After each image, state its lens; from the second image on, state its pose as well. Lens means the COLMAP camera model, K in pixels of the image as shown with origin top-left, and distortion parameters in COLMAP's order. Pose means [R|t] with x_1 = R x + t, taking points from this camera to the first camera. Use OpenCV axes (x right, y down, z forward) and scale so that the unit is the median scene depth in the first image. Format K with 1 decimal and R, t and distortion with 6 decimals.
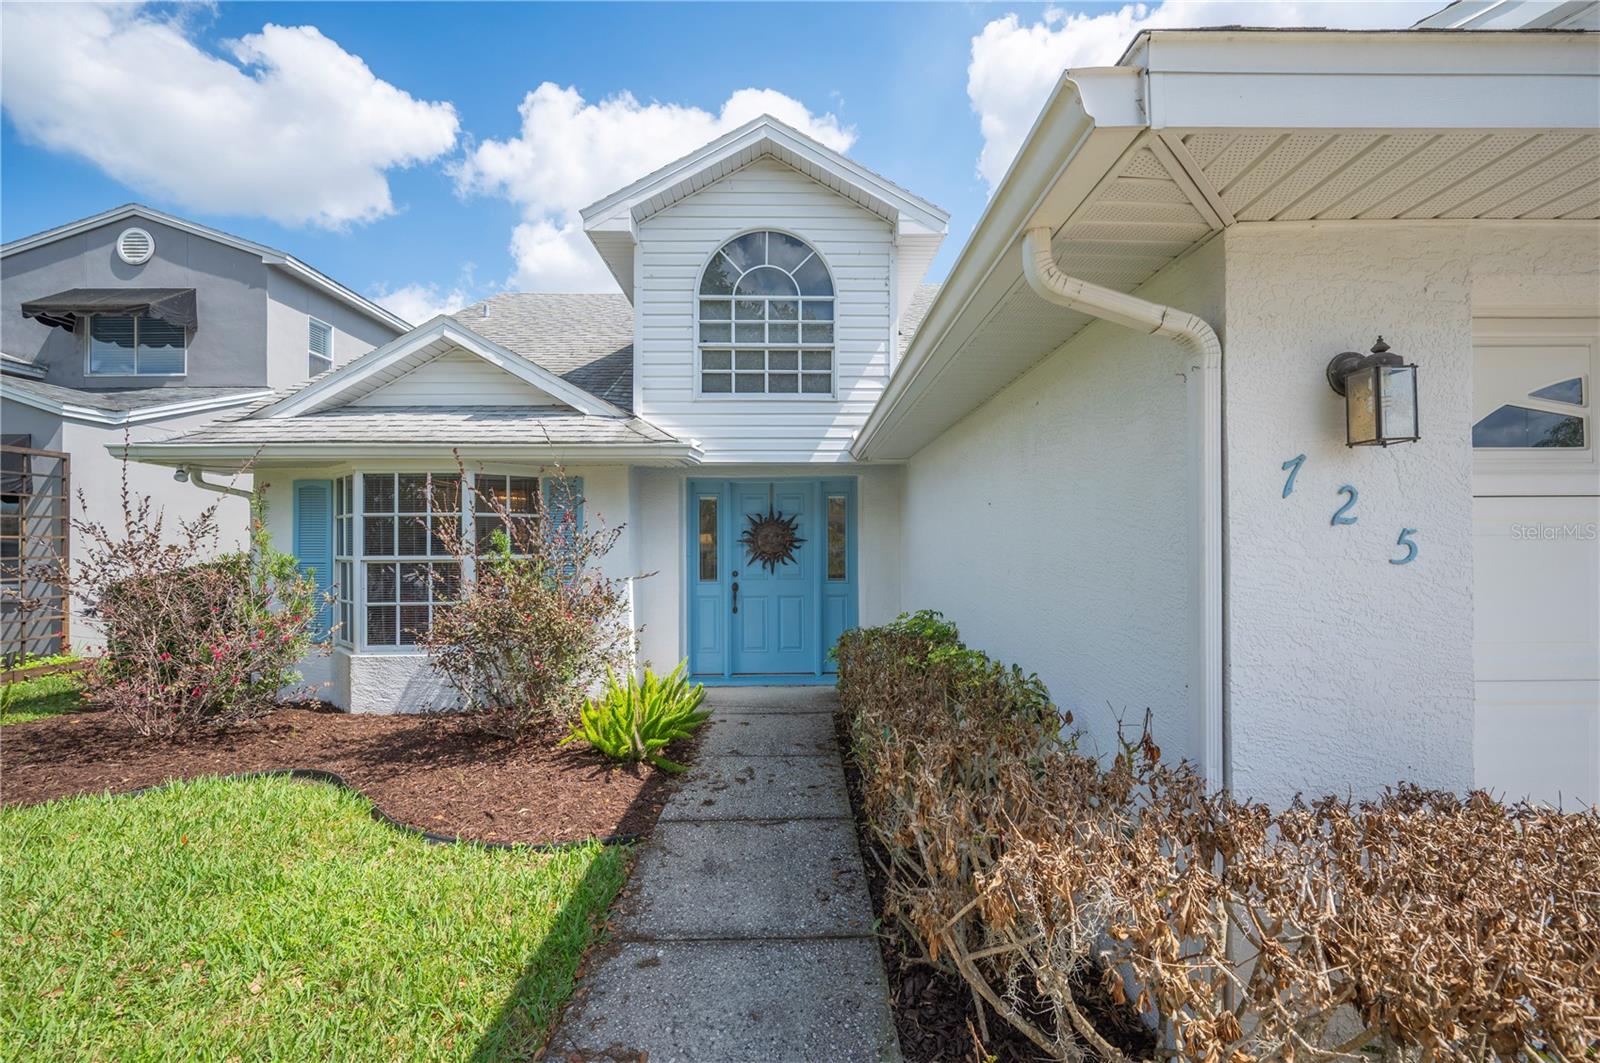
lens RADIAL K [[715.2, 0, 802.9], [0, 715.2, 531.2], [0, 0, 1]] dist [0.008741, -0.000162]
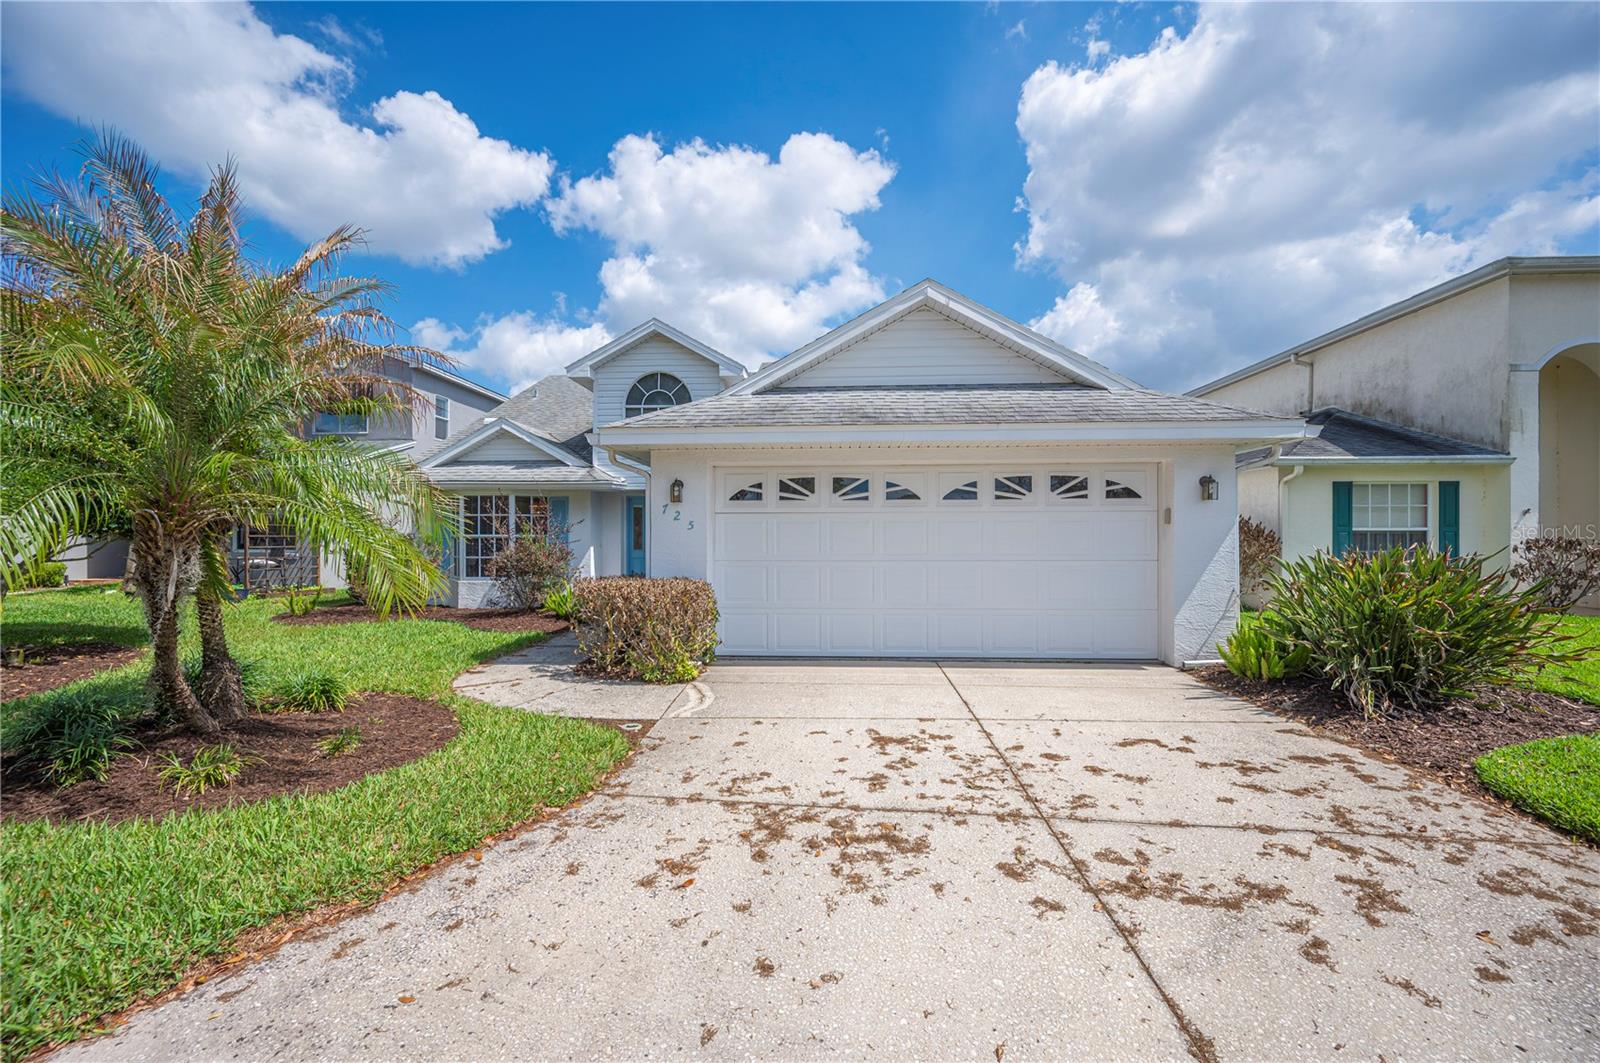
lens RADIAL K [[651.1, 0, 798.5], [0, 651.1, 528.5], [0, 0, 1]] dist [0.028275, -0.000007]
pose [[0.995885, 0.004255, -0.090521, 0.505542], [-0.004106, 0.999990, 0.001831, 0.008469], [0.090528, -0.001451, 0.995893, -0.776511]]
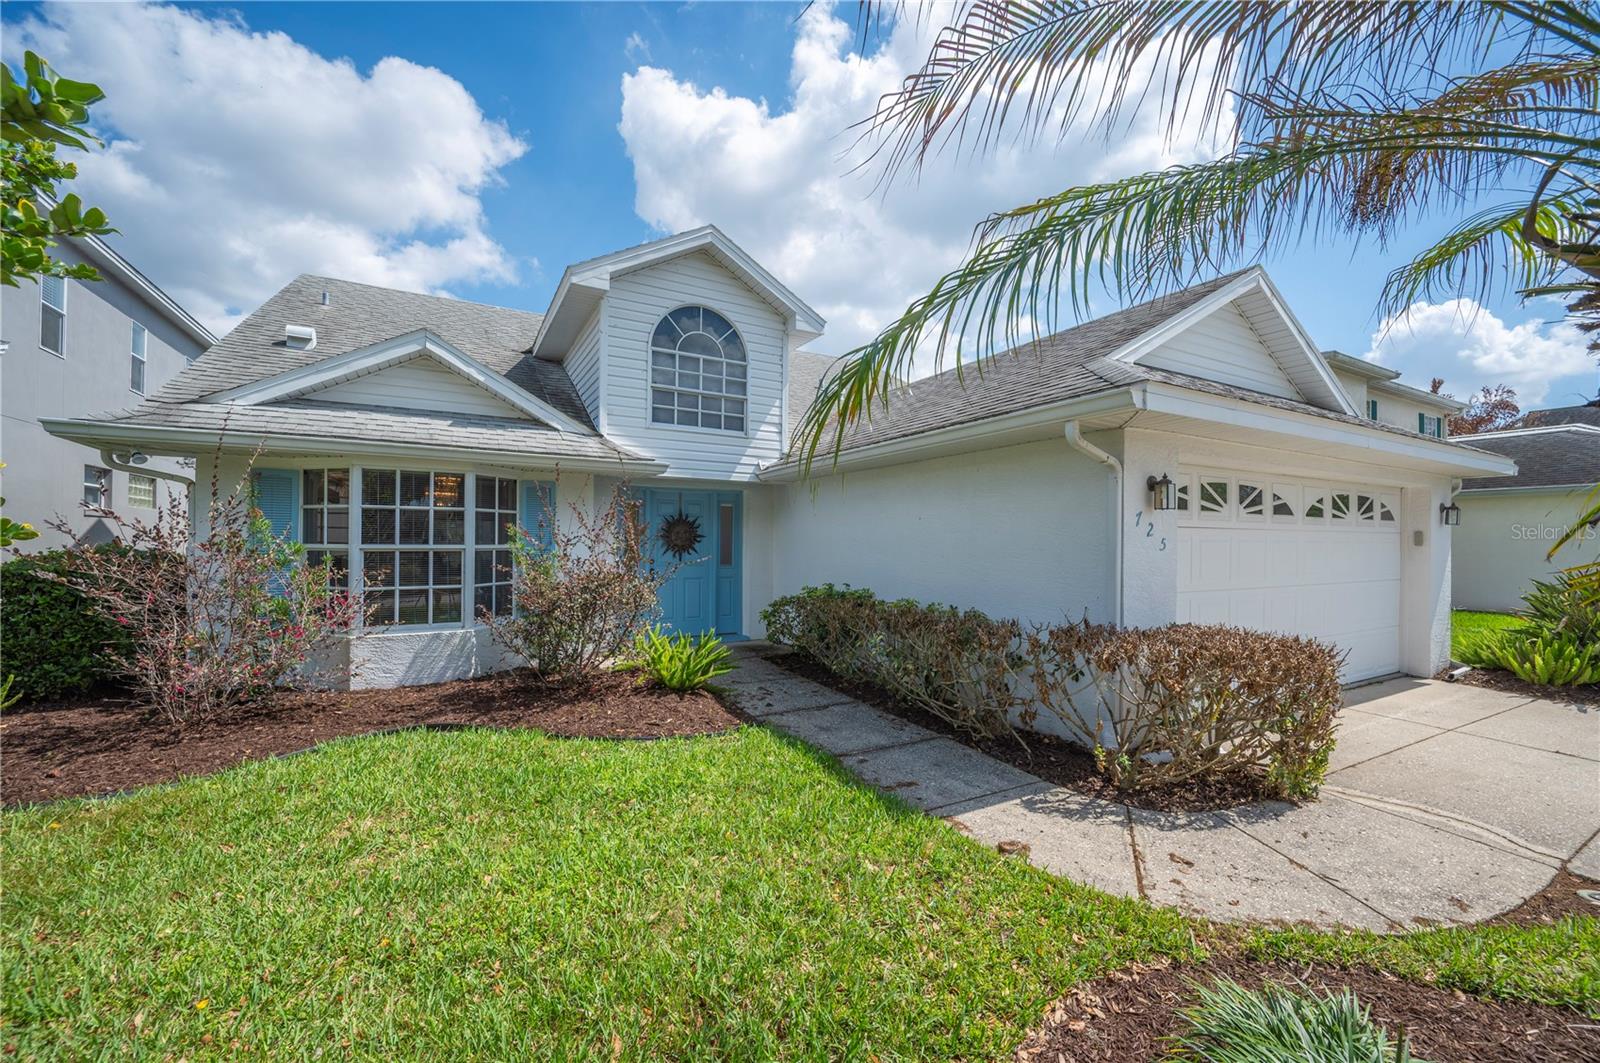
lens RADIAL K [[635.7, 0, 806.8], [0, 635.7, 532.1], [0, 0, 1]] dist [-0.001046, -0.000387]
pose [[0.875691, 0.019208, 0.482490, -0.451995], [-0.021848, 0.999761, -0.000146, 0.001078], [-0.482377, -0.010414, 0.875902, -0.150901]]
